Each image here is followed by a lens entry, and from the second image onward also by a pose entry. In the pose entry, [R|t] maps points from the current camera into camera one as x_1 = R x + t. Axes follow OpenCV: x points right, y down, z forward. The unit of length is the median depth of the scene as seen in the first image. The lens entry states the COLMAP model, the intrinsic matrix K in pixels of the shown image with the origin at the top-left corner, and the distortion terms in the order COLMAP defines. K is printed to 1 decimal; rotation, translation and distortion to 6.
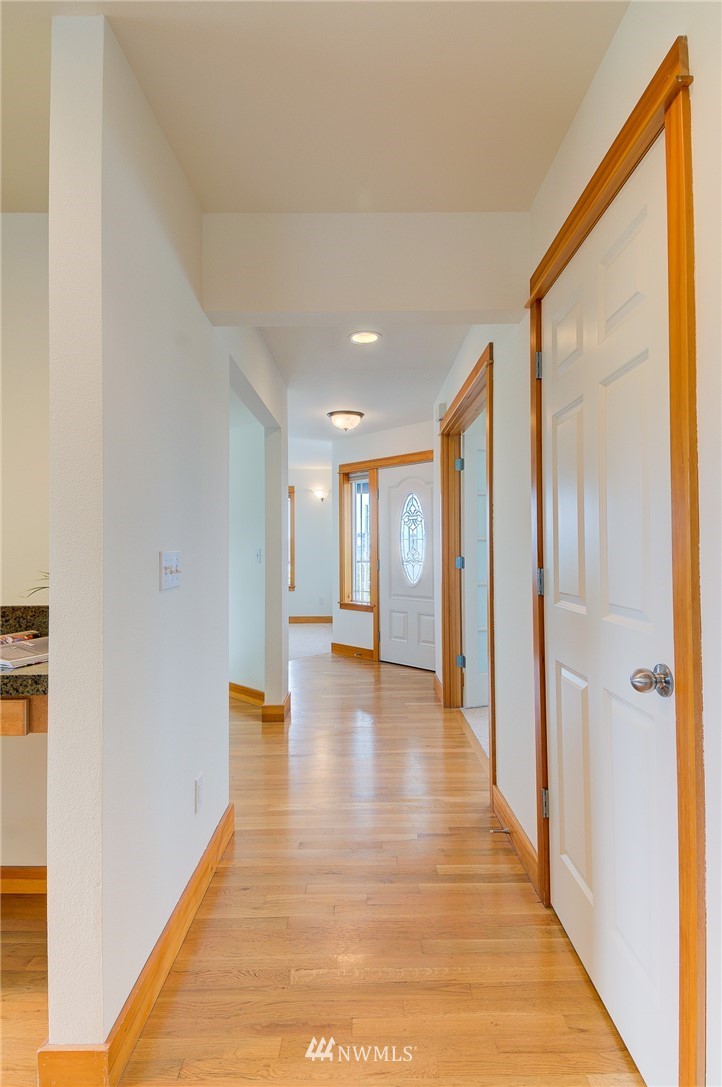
lens RADIAL K [[556.5, 0, 367.0], [0, 556.5, 538.2], [0, 0, 1]] dist [0.050562, -0.036981]
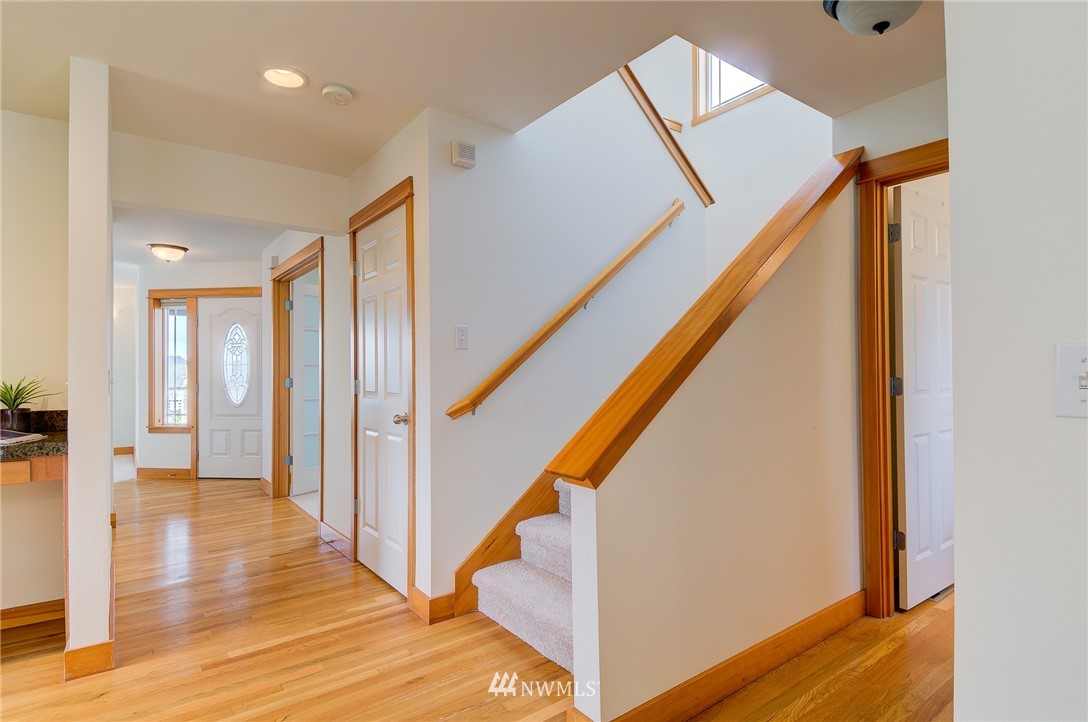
lens RADIAL K [[557.0, 0, 551.8], [0, 557.0, 365.7], [0, 0, 1]] dist [0.050562, -0.036981]
pose [[0.798612, 0.007091, 0.601804, -0.103281], [-0.007494, 0.999970, -0.001838, 0.002084], [-0.601799, -0.003042, 0.798642, -0.313365]]
